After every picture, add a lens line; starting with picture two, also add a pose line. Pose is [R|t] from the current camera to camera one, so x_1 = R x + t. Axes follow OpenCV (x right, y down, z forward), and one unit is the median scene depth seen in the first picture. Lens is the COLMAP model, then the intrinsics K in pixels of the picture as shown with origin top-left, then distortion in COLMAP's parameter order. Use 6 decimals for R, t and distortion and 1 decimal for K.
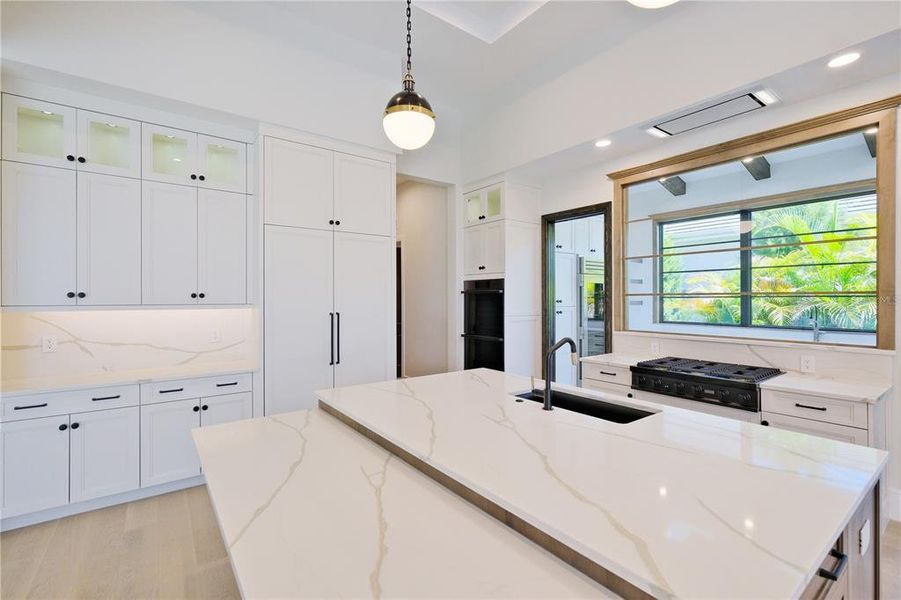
lens RADIAL K [[417.6, 0, 453.7], [0, 417.6, 299.3], [0, 0, 1]] dist [0.000424, -0.000005]
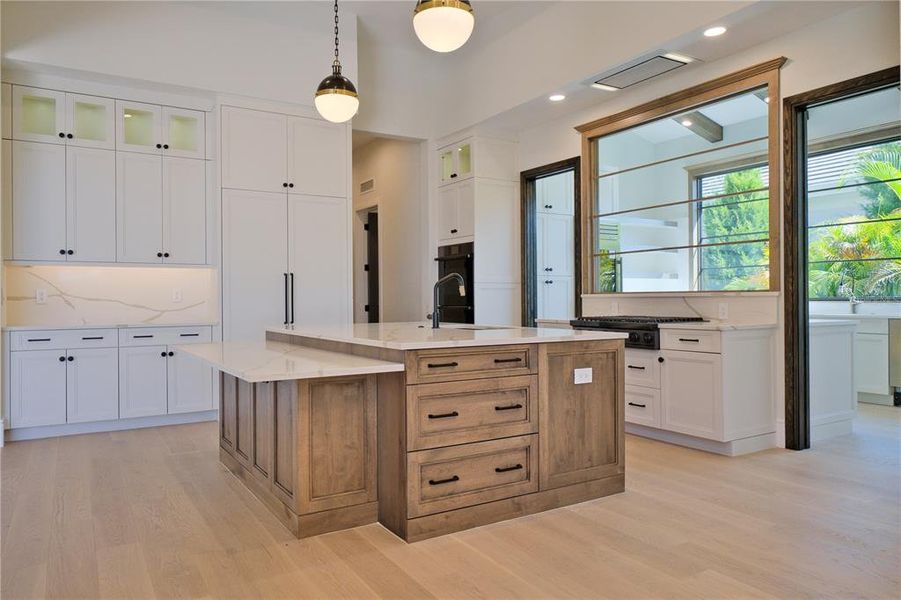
lens RADIAL K [[651.0, 0, 450.5], [0, 651.0, 300.0], [0, 0, 1]] dist [0.007973, -0.000344]
pose [[0.995682, -0.005203, -0.092680, 0.256036], [0.005216, 0.999986, -0.000098, 0.099583], [0.092679, -0.000386, 0.995696, -0.549946]]
